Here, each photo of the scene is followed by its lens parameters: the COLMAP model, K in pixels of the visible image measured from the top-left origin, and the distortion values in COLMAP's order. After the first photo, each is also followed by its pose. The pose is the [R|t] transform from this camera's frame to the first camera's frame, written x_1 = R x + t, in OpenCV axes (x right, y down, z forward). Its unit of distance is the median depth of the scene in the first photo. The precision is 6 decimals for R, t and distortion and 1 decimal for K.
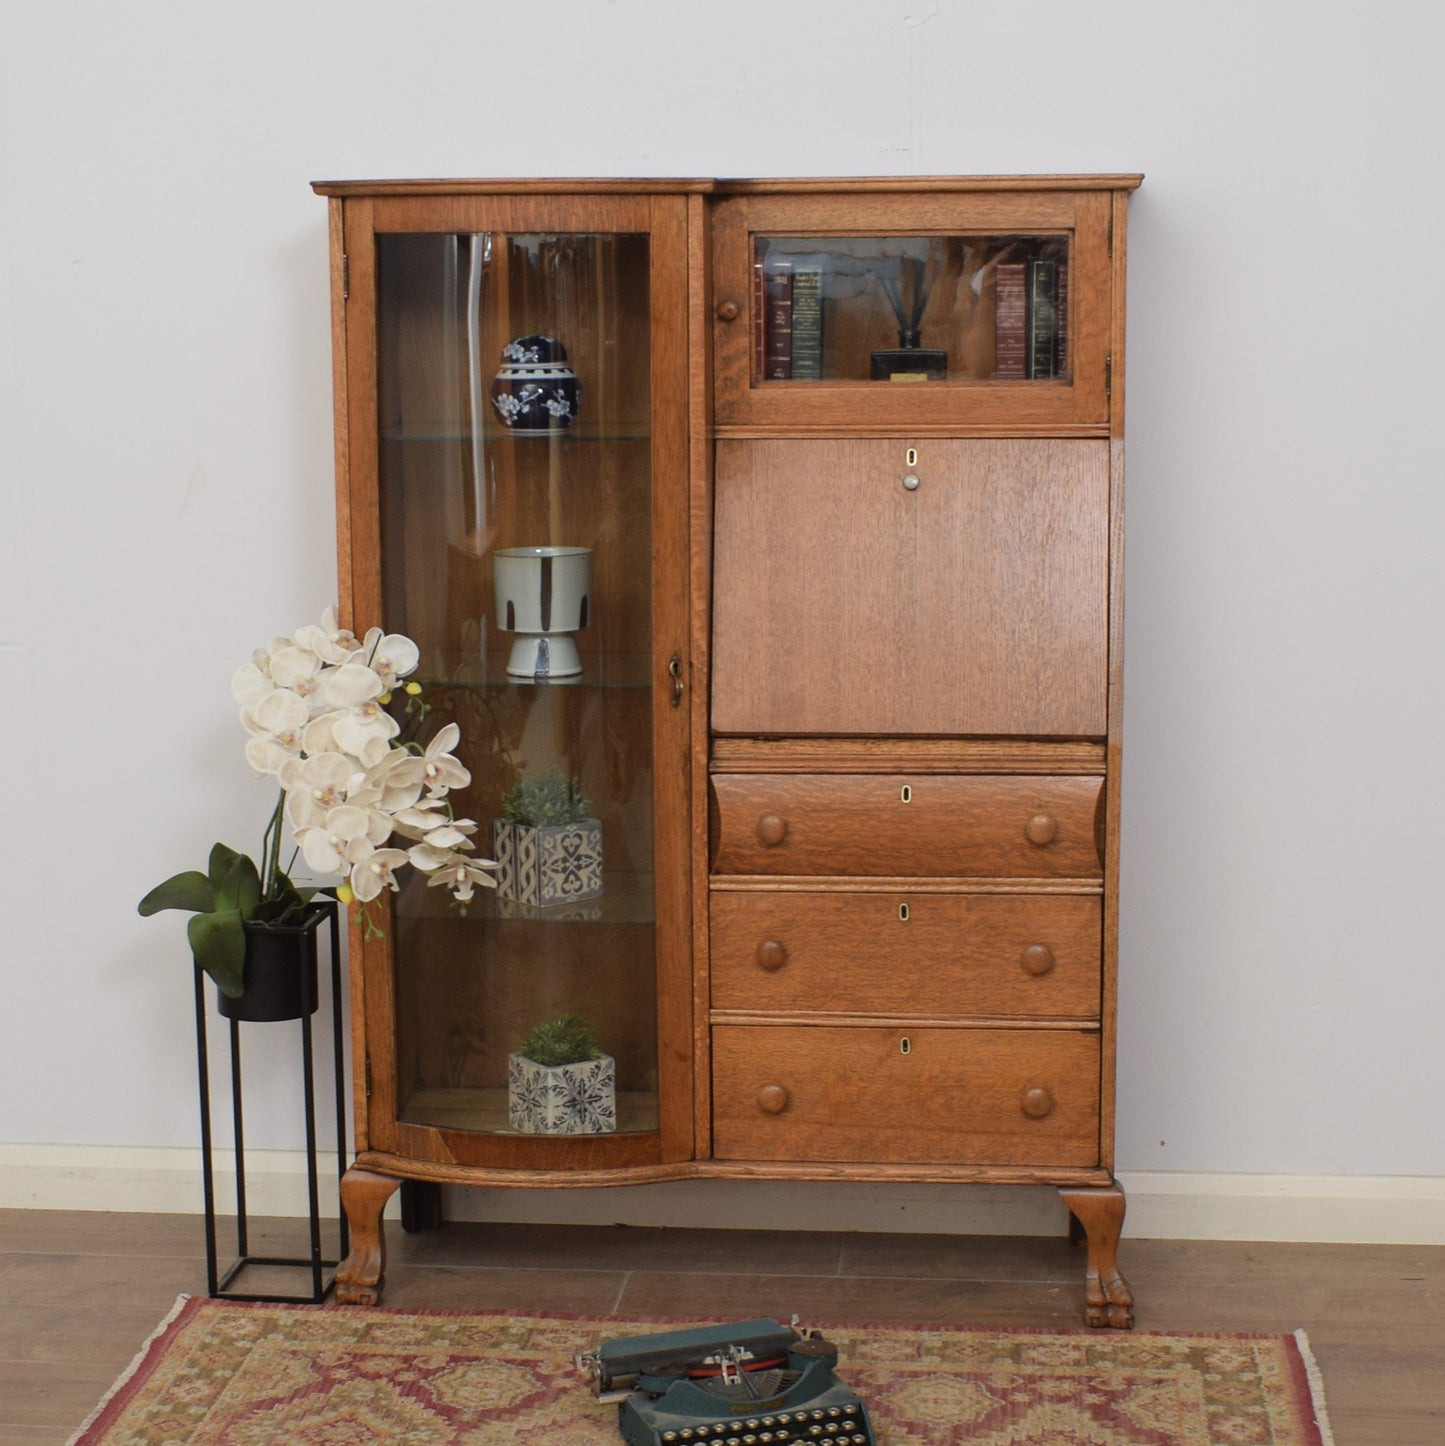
lens RADIAL K [[2910.1, 0, 716.6], [0, 2910.1, 851.7], [0, 0, 1]] dist [-0.083316, -0.097240]
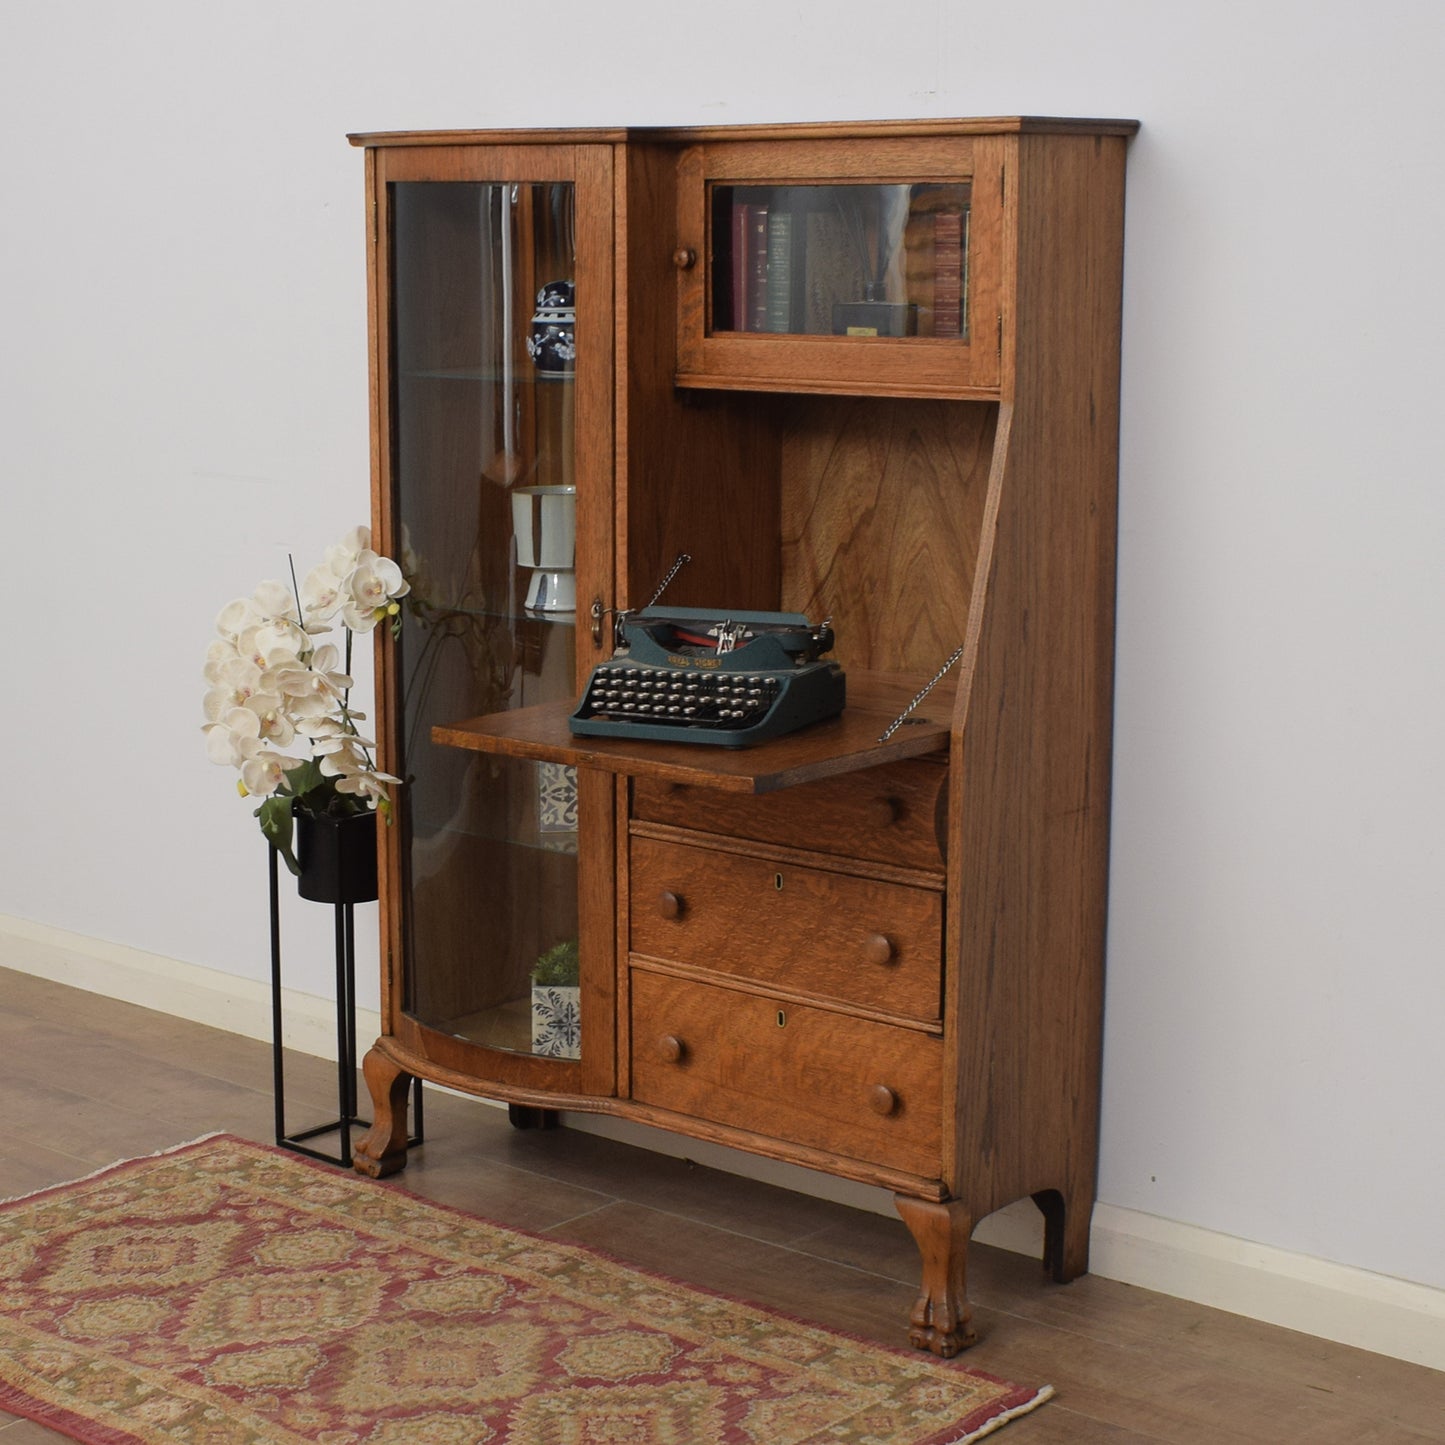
lens RADIAL K [[2908.1, 0, 546.3], [0, 2908.1, 869.5], [0, 0, 1]] dist [-0.083316, -0.097240]
pose [[0.795769, 0.137367, -0.589815, 0.578141], [-0.118741, 0.990422, 0.070464, -0.042720], [0.593845, 0.013962, 0.804458, 0.171593]]
